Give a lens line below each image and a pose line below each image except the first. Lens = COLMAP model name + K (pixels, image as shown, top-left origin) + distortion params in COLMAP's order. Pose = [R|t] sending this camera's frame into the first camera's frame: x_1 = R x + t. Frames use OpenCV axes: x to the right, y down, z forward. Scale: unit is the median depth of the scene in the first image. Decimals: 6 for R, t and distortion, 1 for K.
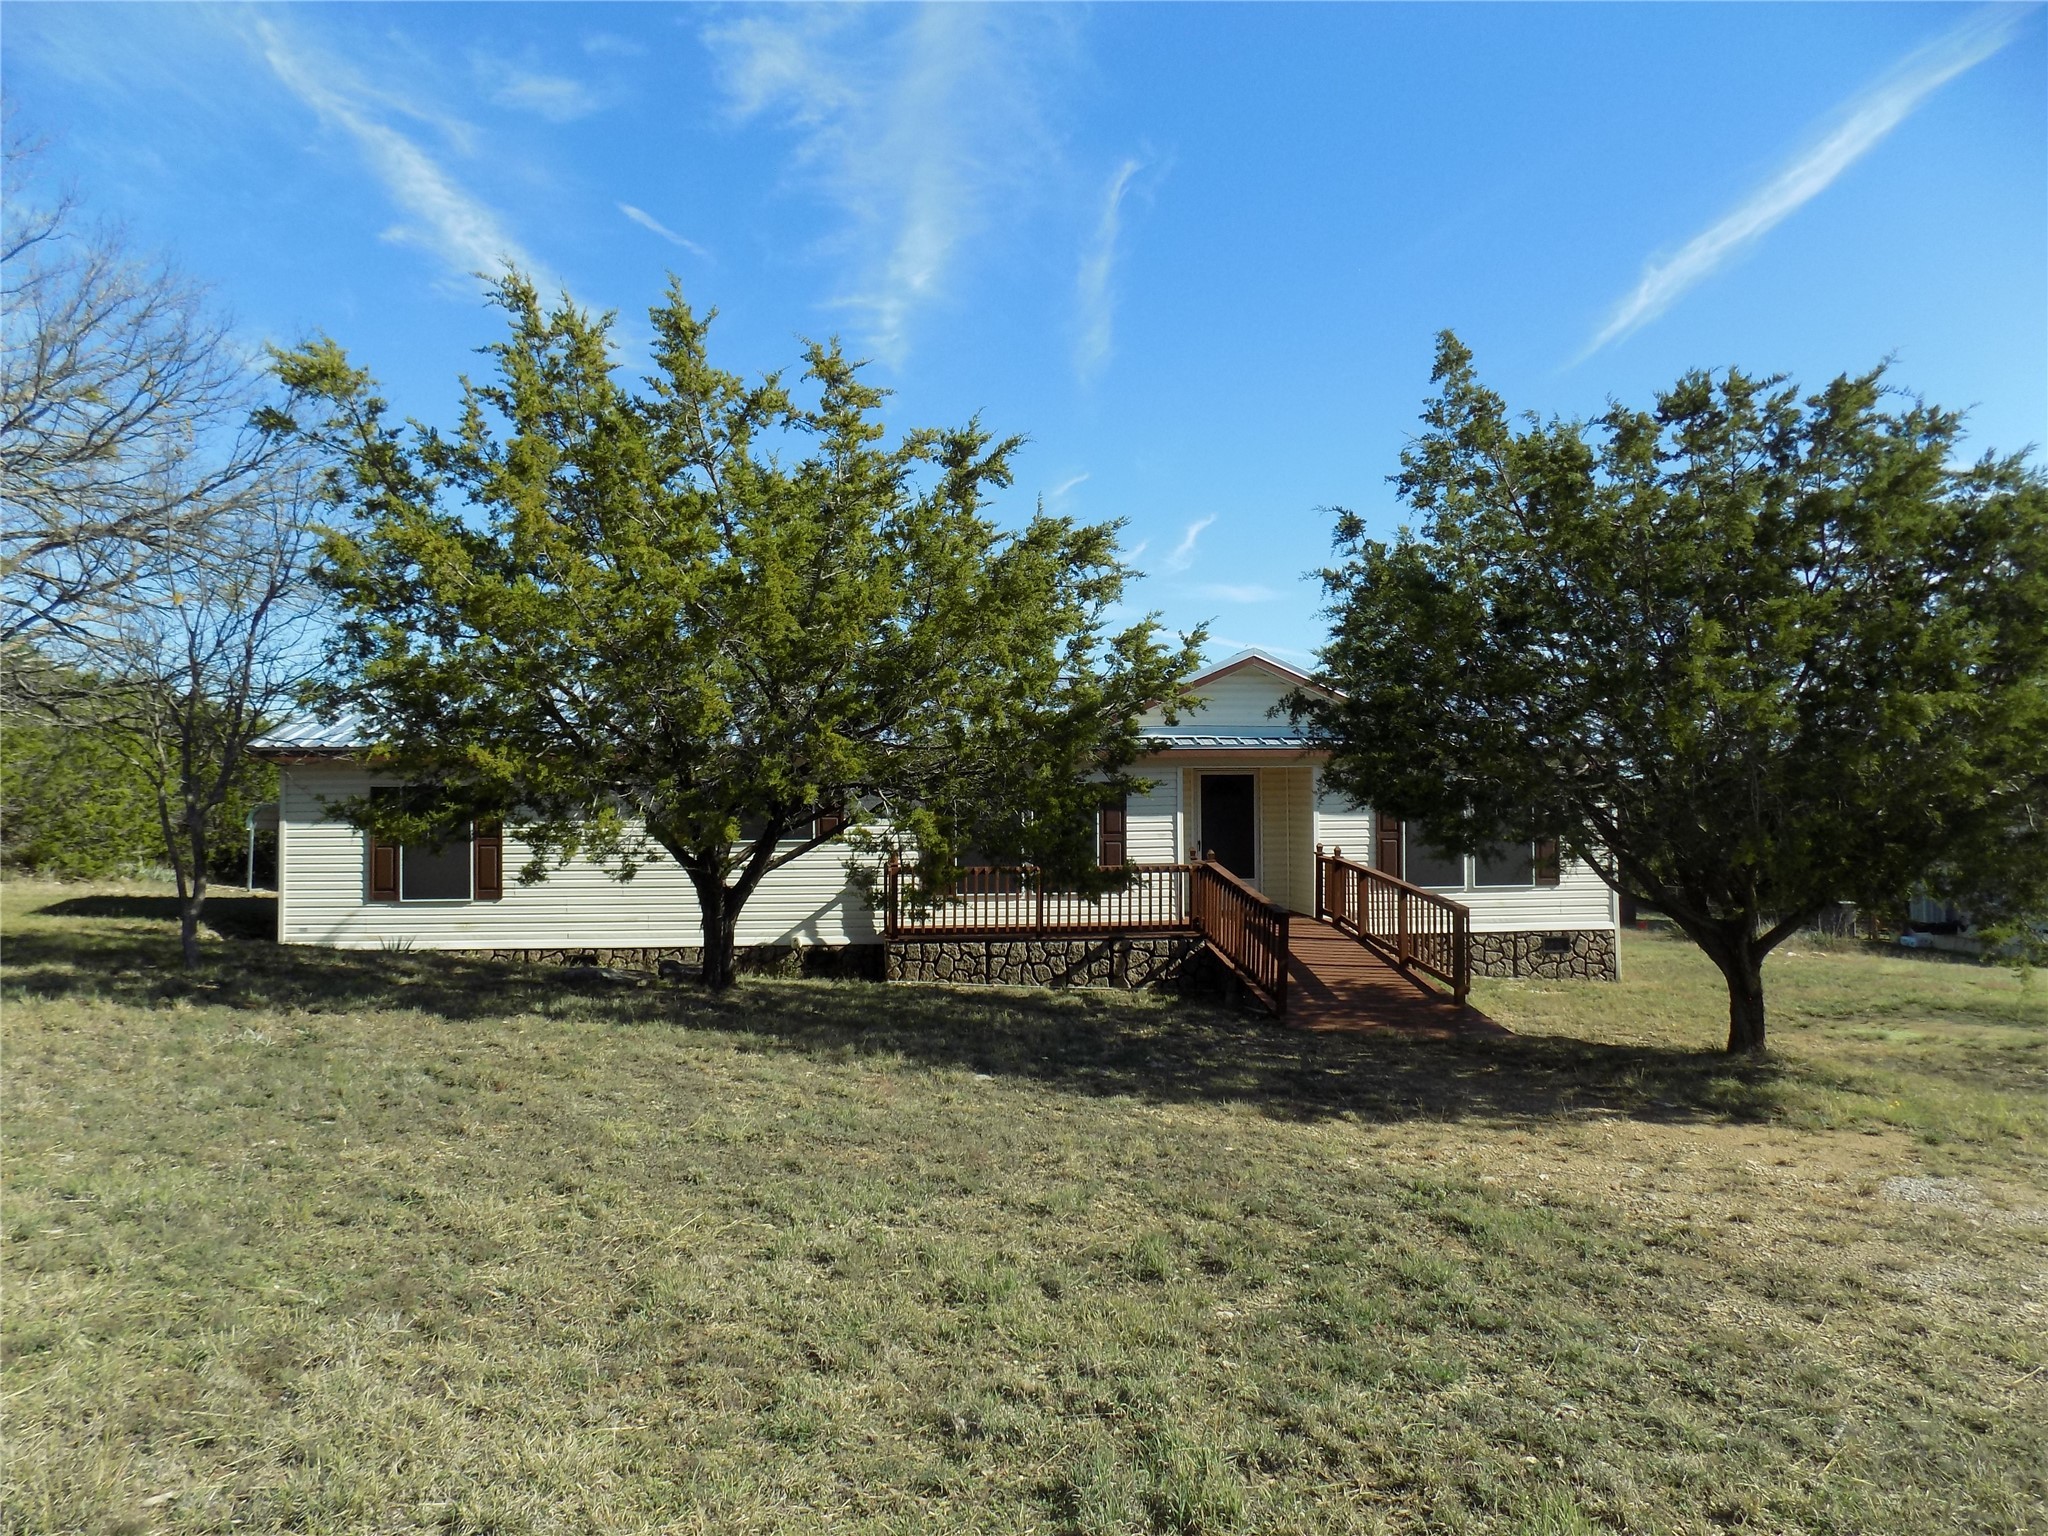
lens RADIAL K [[1381.3, 0, 1003.5], [0, 1381.3, 776.9], [0, 0, 1]] dist [-0.065538, 0.064423]
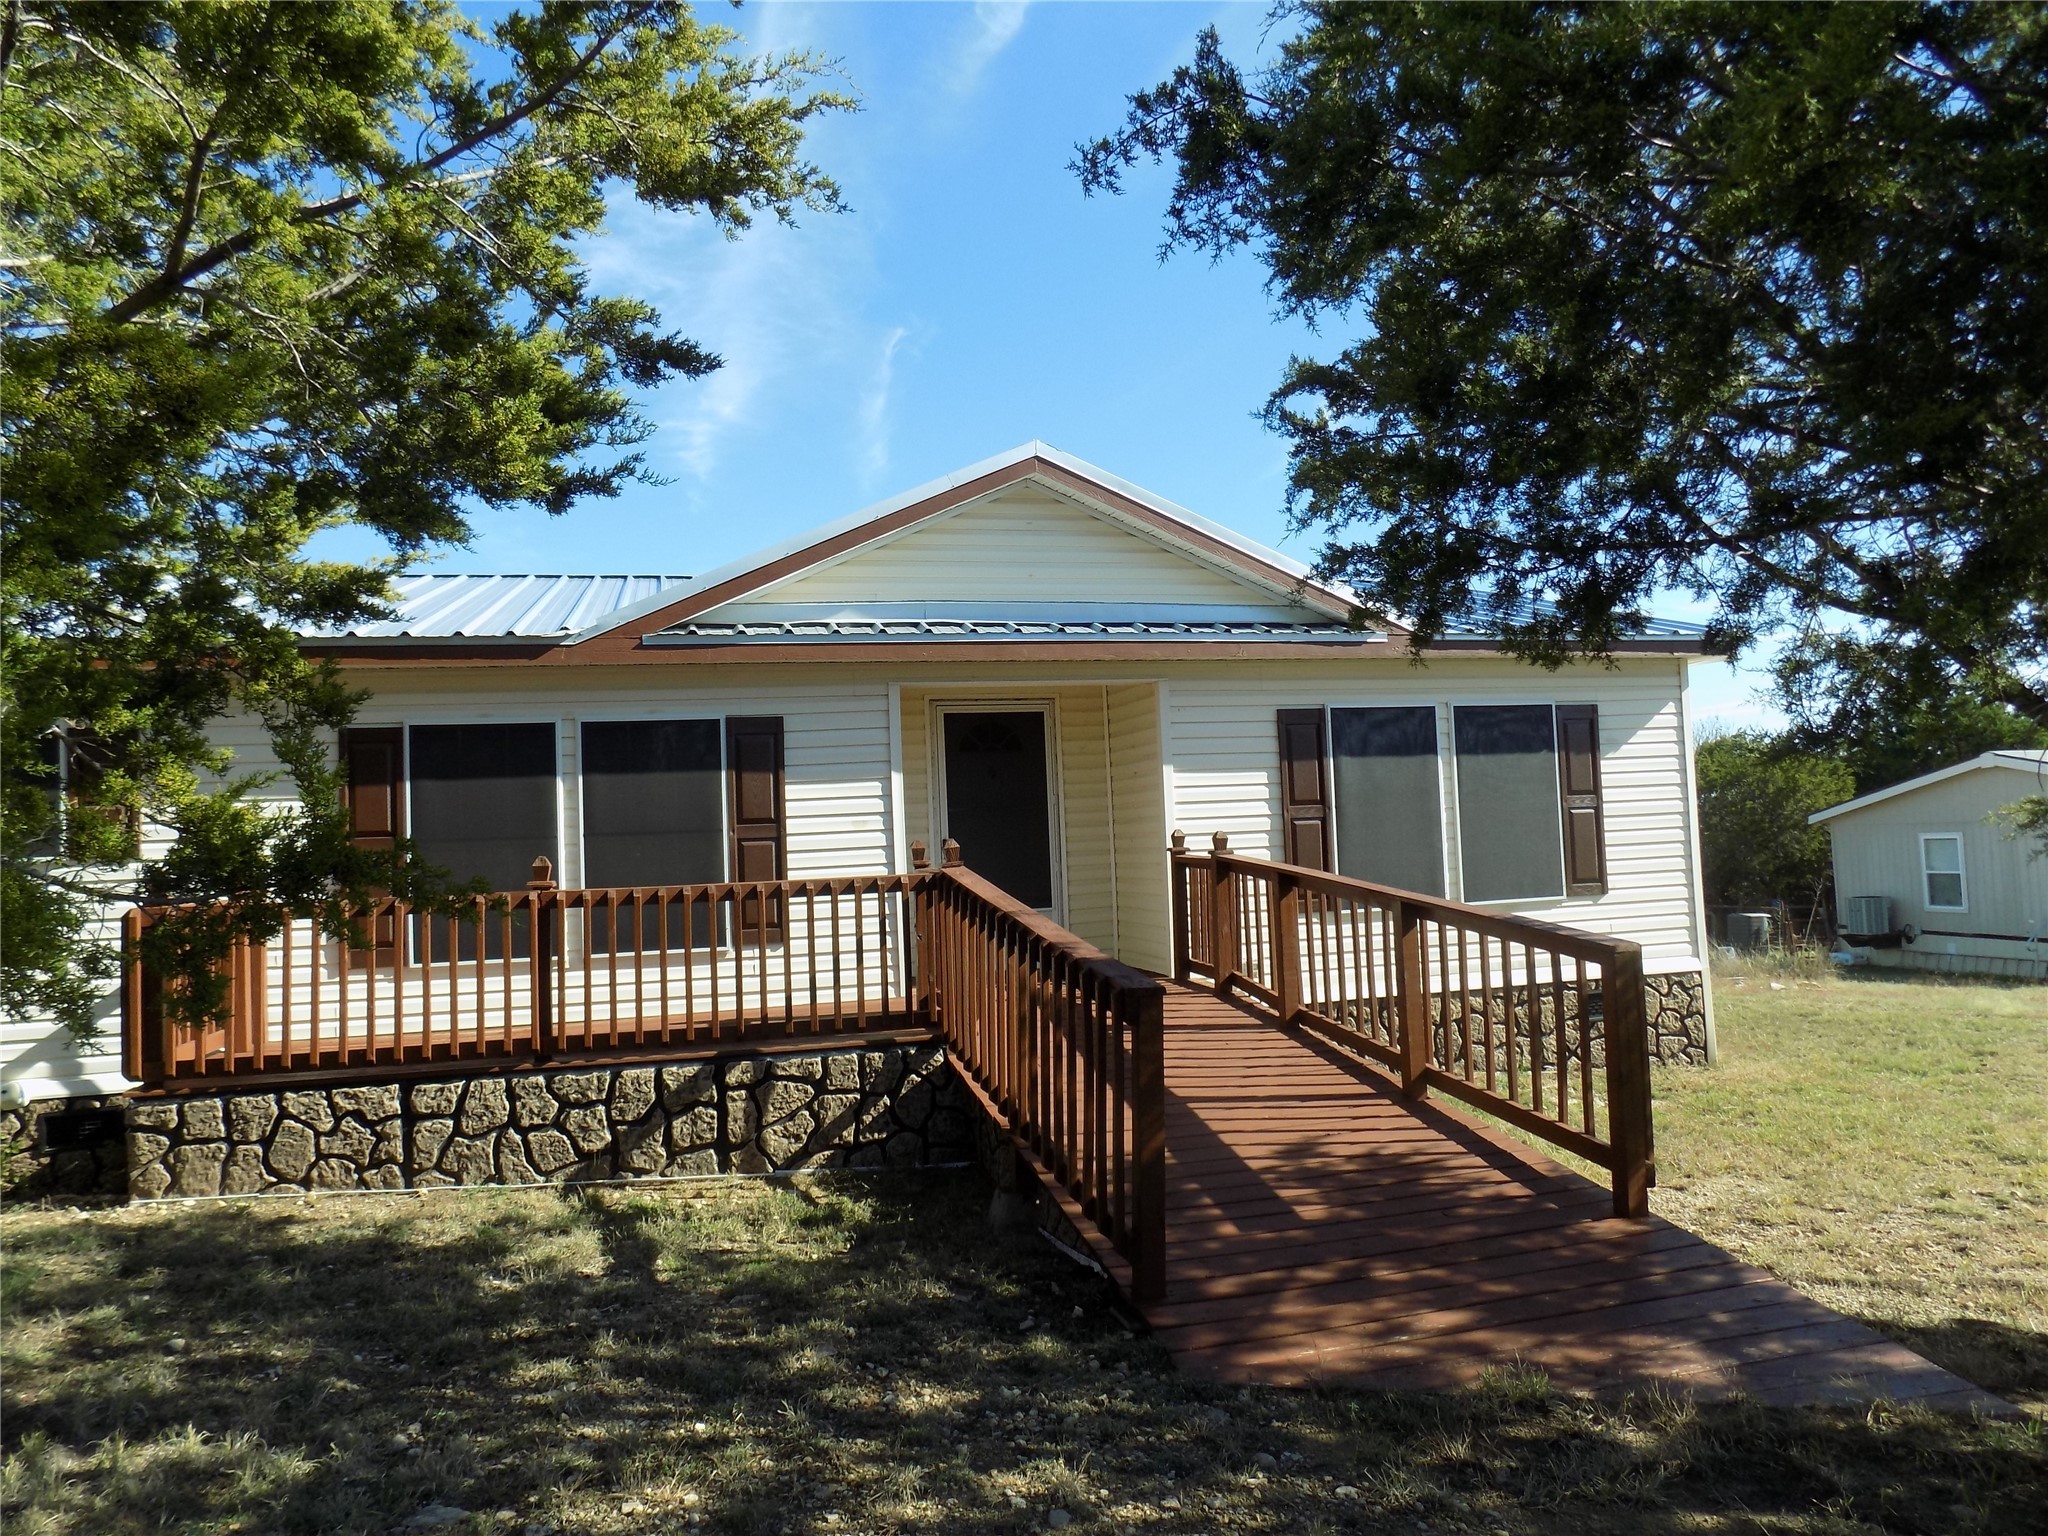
lens RADIAL K [[1381.3, 0, 1040.8], [0, 1381.3, 769.9], [0, 0, 1]] dist [-0.065538, 0.064423]
pose [[0.984514, -0.025164, 0.173490, 0.100770], [0.032465, 0.998697, -0.039374, 0.048246], [-0.172273, 0.044397, 0.984048, 0.552559]]
